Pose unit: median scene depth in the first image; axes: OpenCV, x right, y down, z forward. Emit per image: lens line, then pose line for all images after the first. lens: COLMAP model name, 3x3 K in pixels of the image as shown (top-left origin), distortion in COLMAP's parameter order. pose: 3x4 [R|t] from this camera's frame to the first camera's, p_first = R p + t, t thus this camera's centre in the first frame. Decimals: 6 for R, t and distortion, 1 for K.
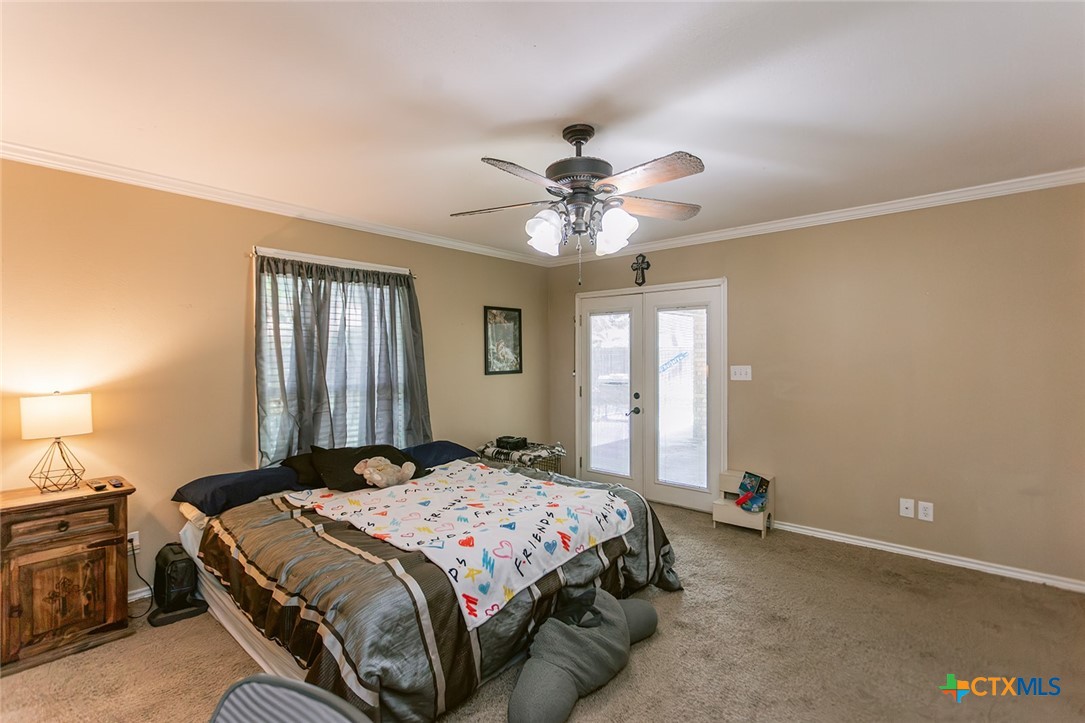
lens RADIAL K [[510.4, 0, 533.3], [0, 510.4, 358.4], [0, 0, 1]] dist [0.003861, 0.000830]
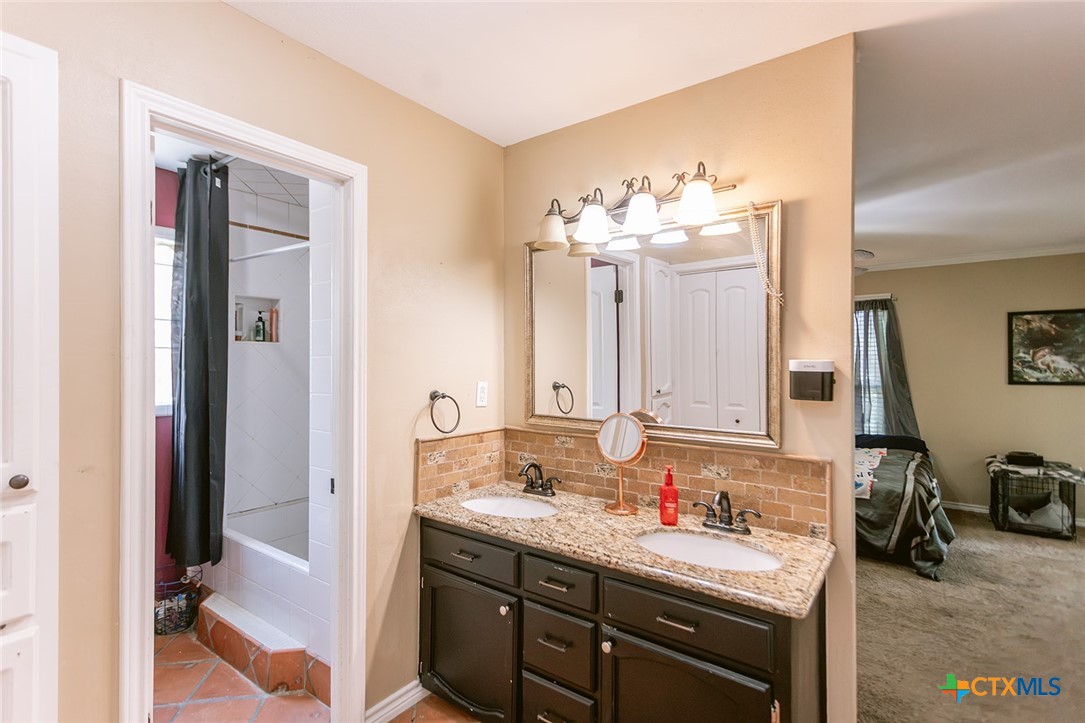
lens RADIAL K [[510.4, 0, 533.3], [0, 510.4, 358.4], [0, 0, 1]] dist [0.003861, 0.000830]
pose [[0.089149, -0.008876, -0.995979, 1.034204], [-0.012150, 0.999876, -0.009998, 0.005359], [0.995944, 0.012993, 0.089030, 0.028592]]
